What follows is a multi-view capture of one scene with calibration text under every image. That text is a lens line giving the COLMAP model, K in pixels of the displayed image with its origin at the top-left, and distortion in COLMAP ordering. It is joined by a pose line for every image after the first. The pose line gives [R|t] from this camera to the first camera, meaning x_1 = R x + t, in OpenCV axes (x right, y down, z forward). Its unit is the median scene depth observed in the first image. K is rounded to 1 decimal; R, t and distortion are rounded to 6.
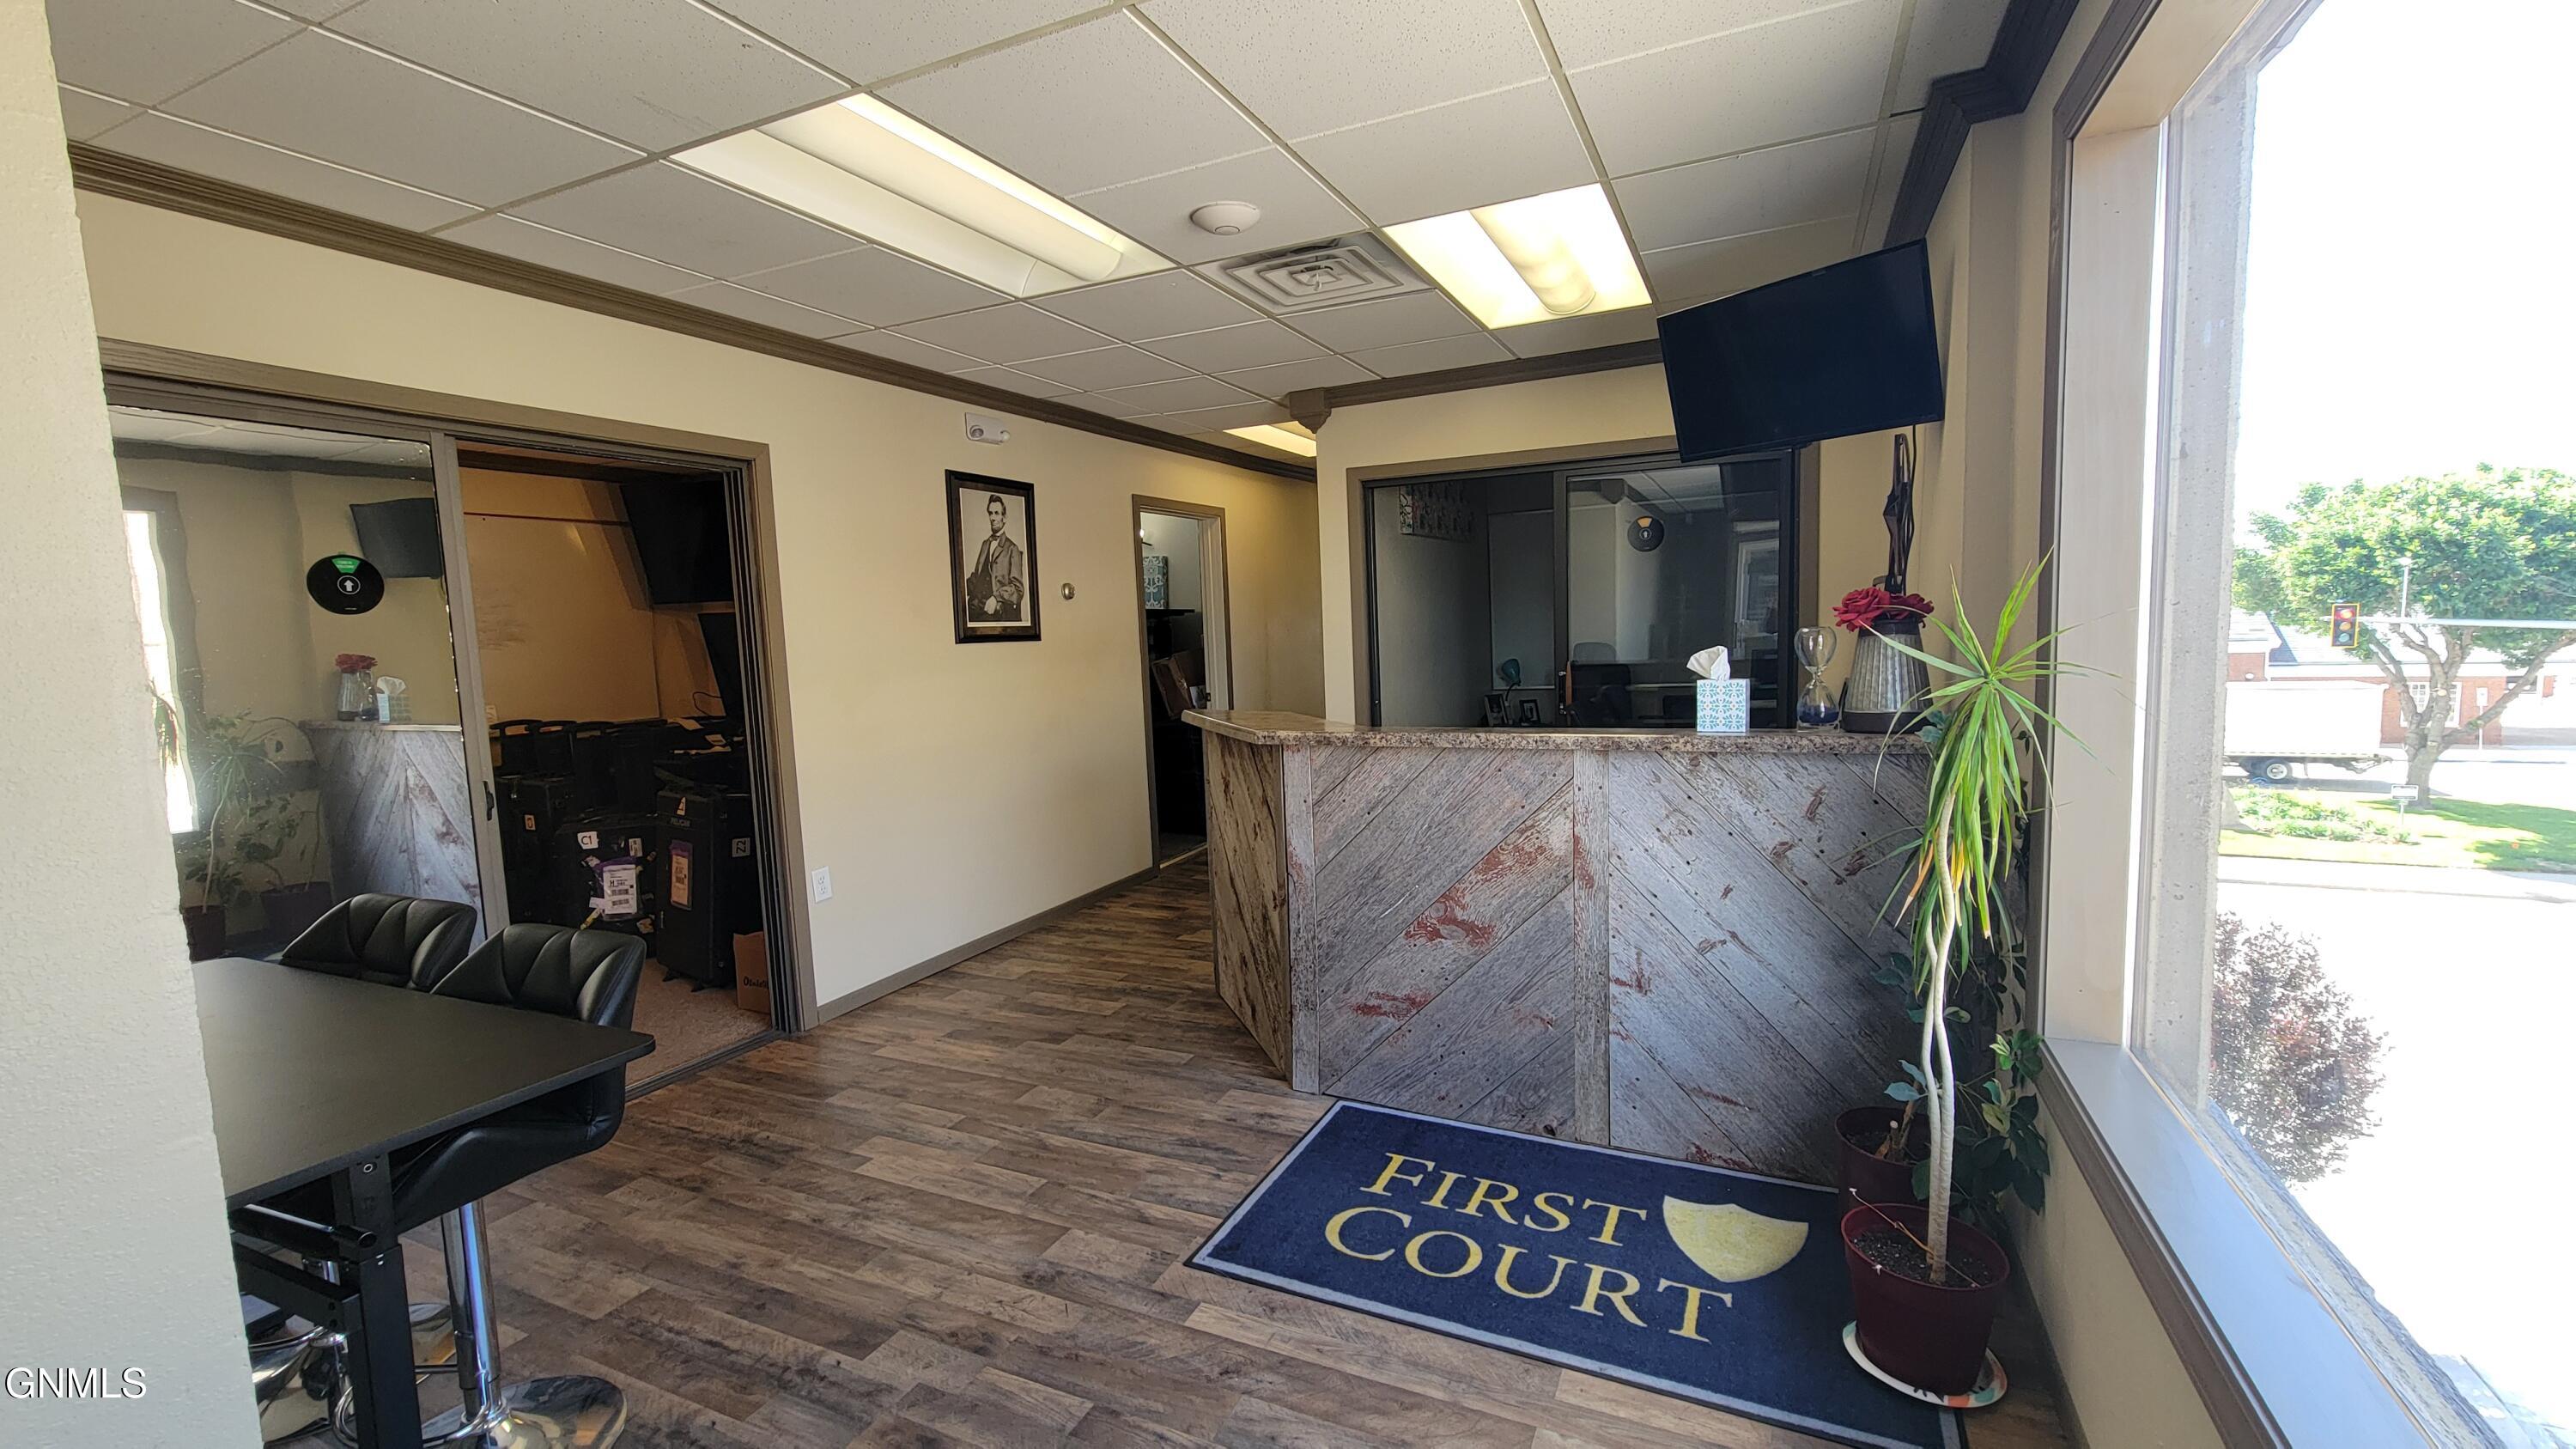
lens RADIAL K [[1050.6, 0, 1291.4], [0, 1050.6, 727.1], [0, 0, 1]] dist [0.001366, -0.002479]
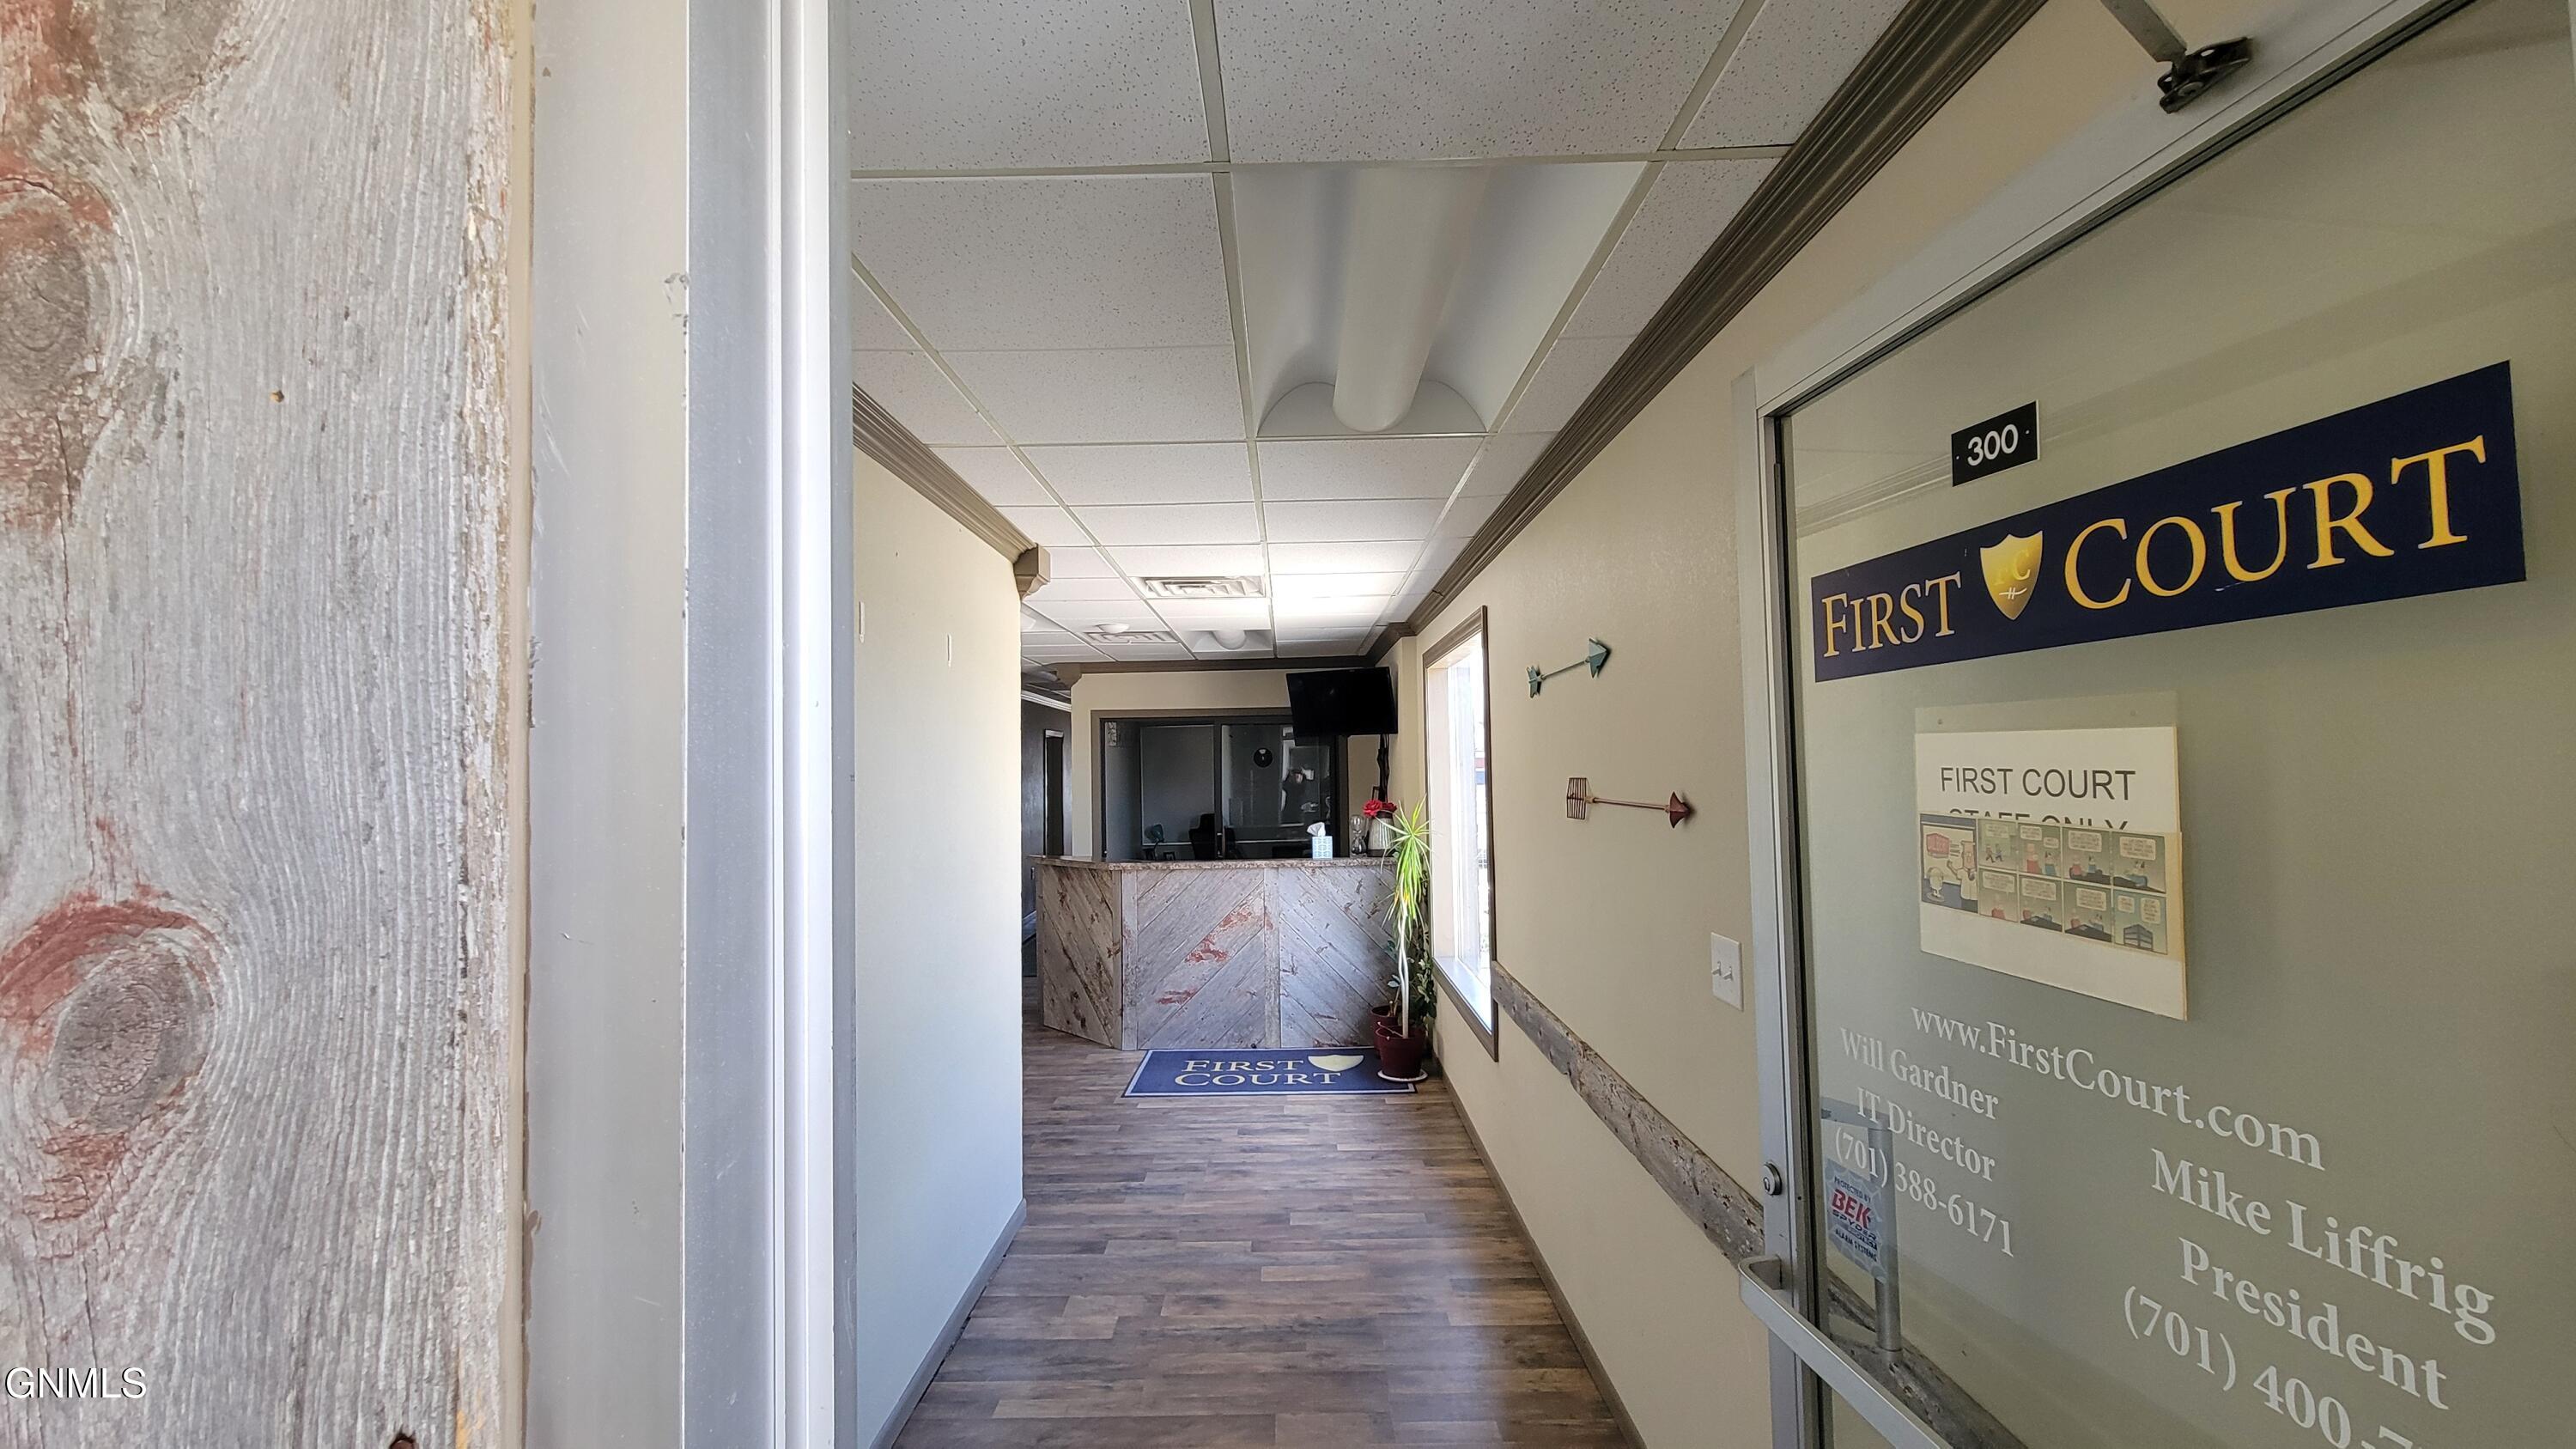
lens RADIAL K [[1050.6, 0, 1291.4], [0, 1050.6, 727.1], [0, 0, 1]] dist [0.001366, -0.002479]
pose [[0.907313, 0.039231, 0.418623, -0.625972], [0.025417, 0.988699, -0.147742, 0.056728], [-0.419688, 0.144689, 0.896062, -1.083726]]
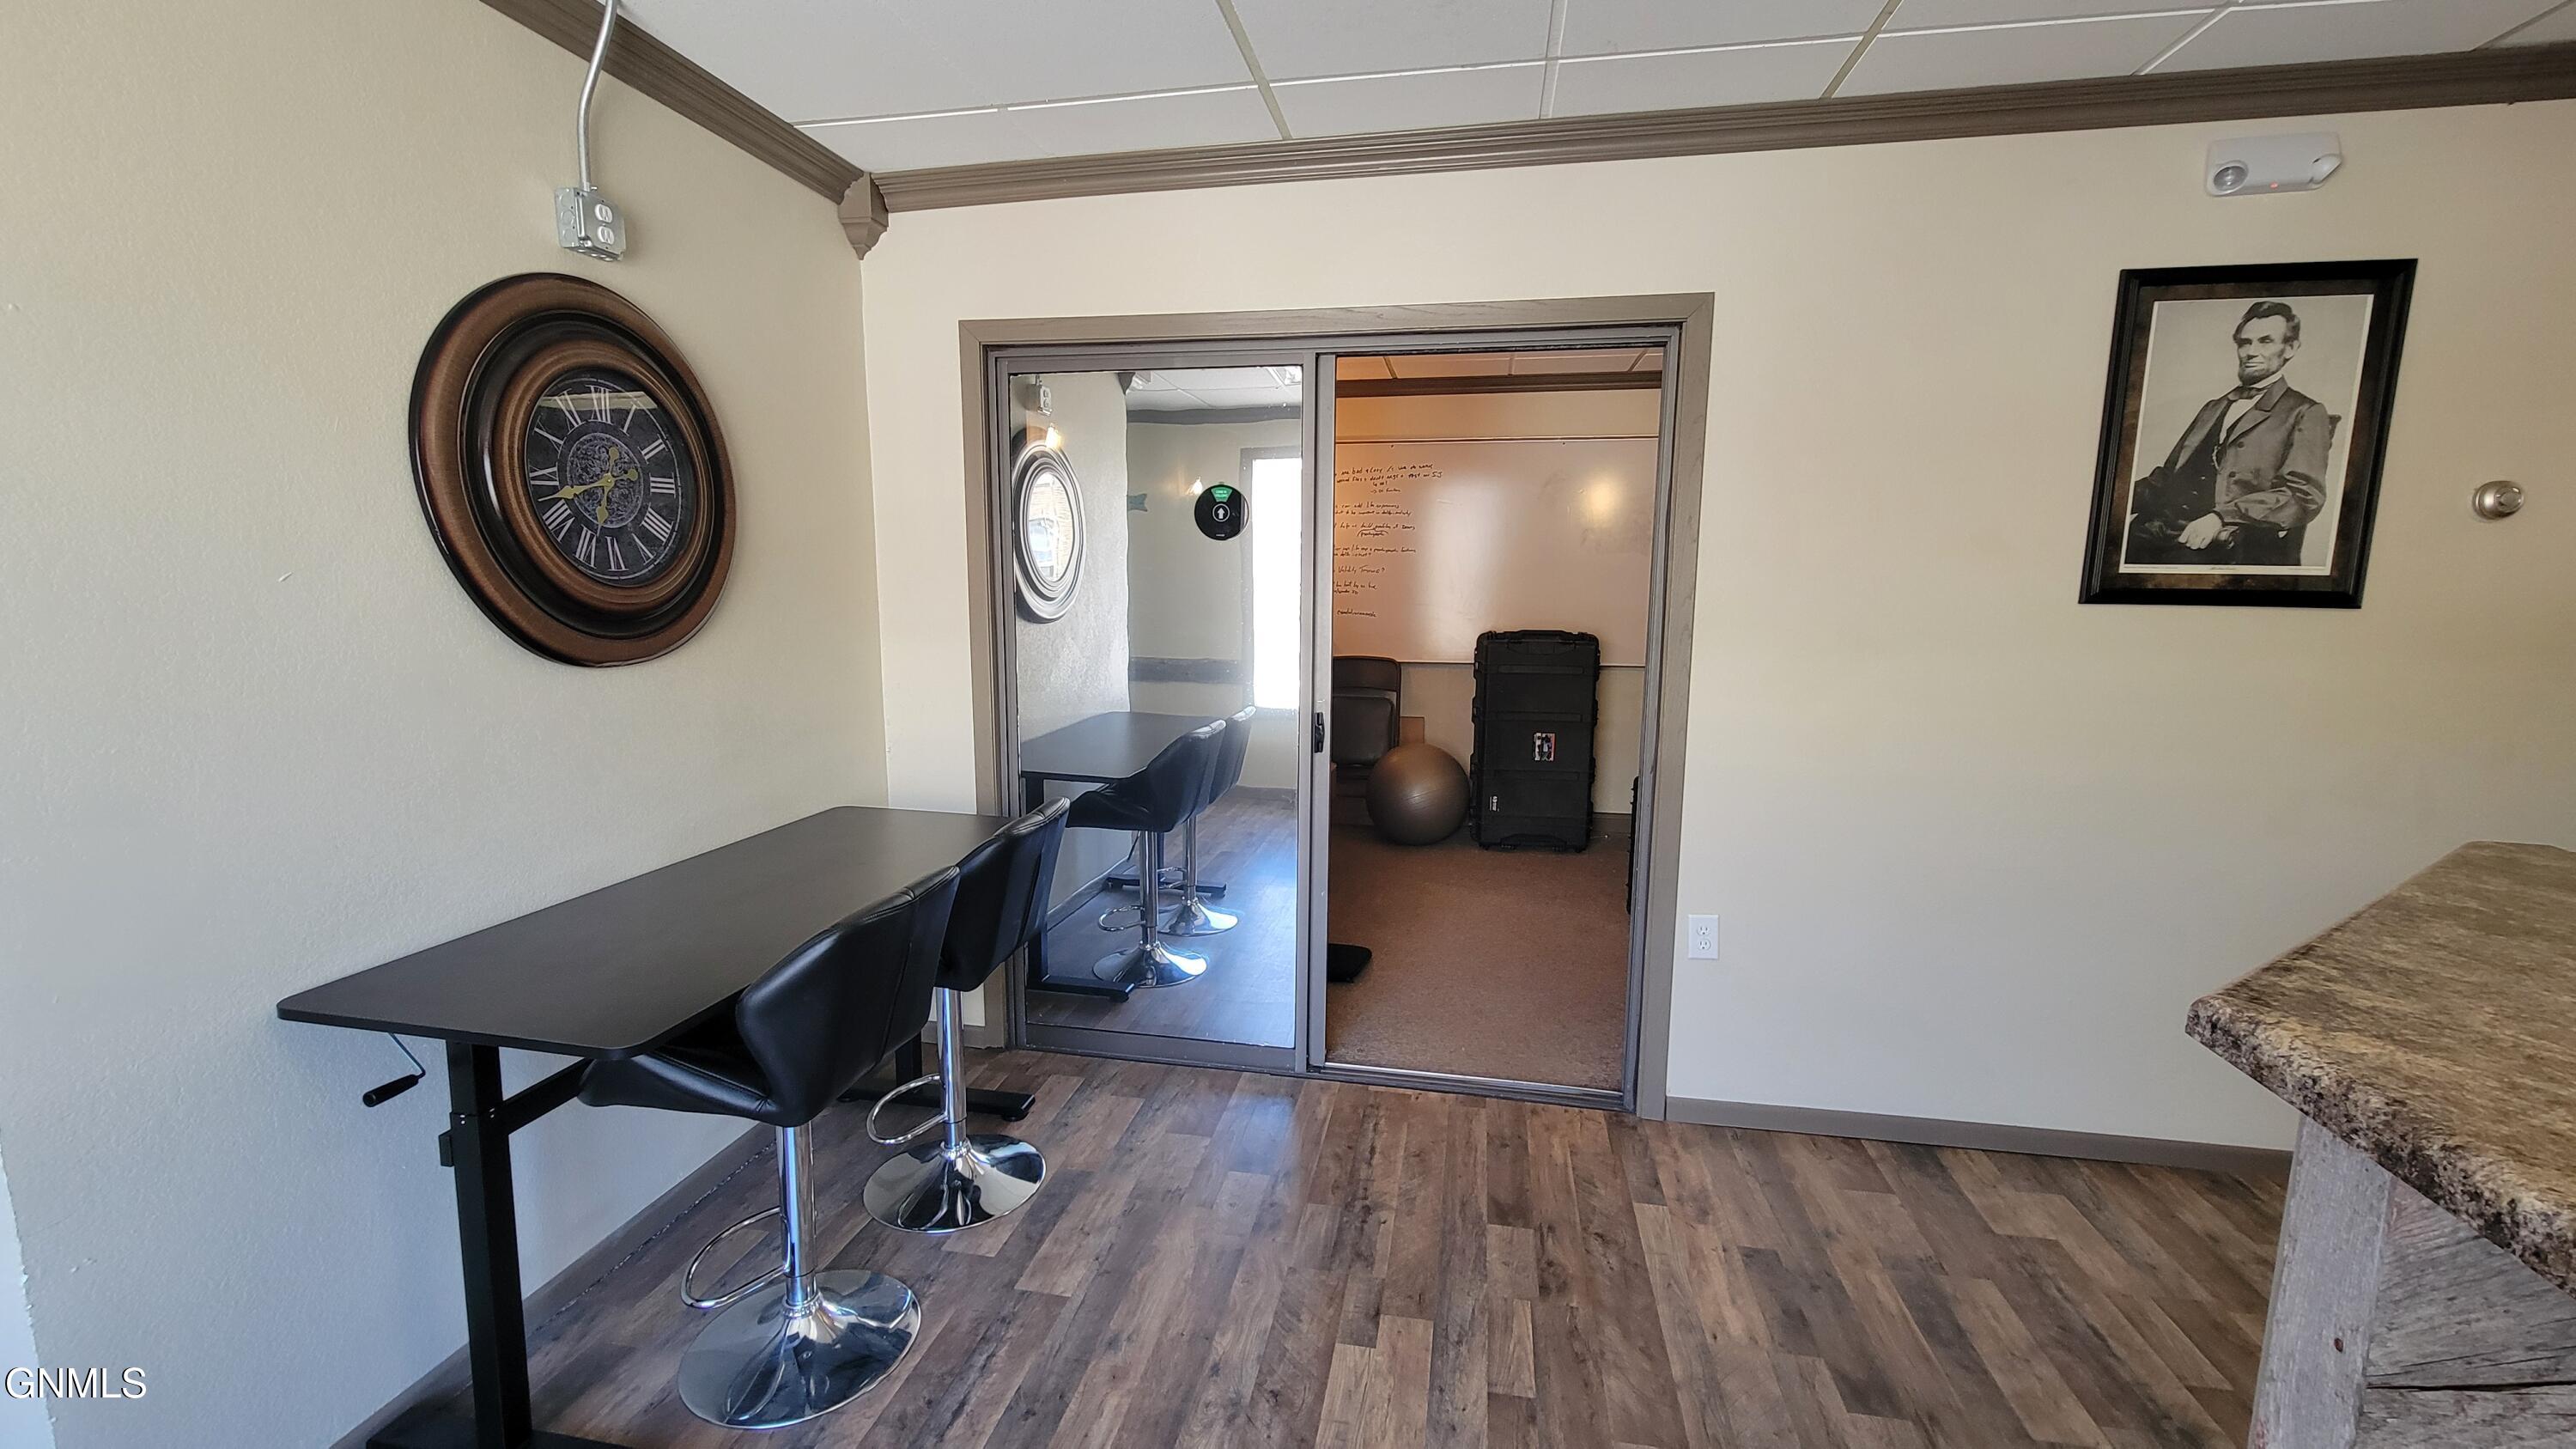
lens RADIAL K [[1050.6, 0, 1291.4], [0, 1050.6, 727.1], [0, 0, 1]] dist [0.001366, -0.002479]
pose [[0.245676, 0.177251, -0.953009, 0.170072], [-0.110750, 0.981835, 0.154062, -0.086747], [0.963005, 0.067697, 0.260844, 0.742380]]
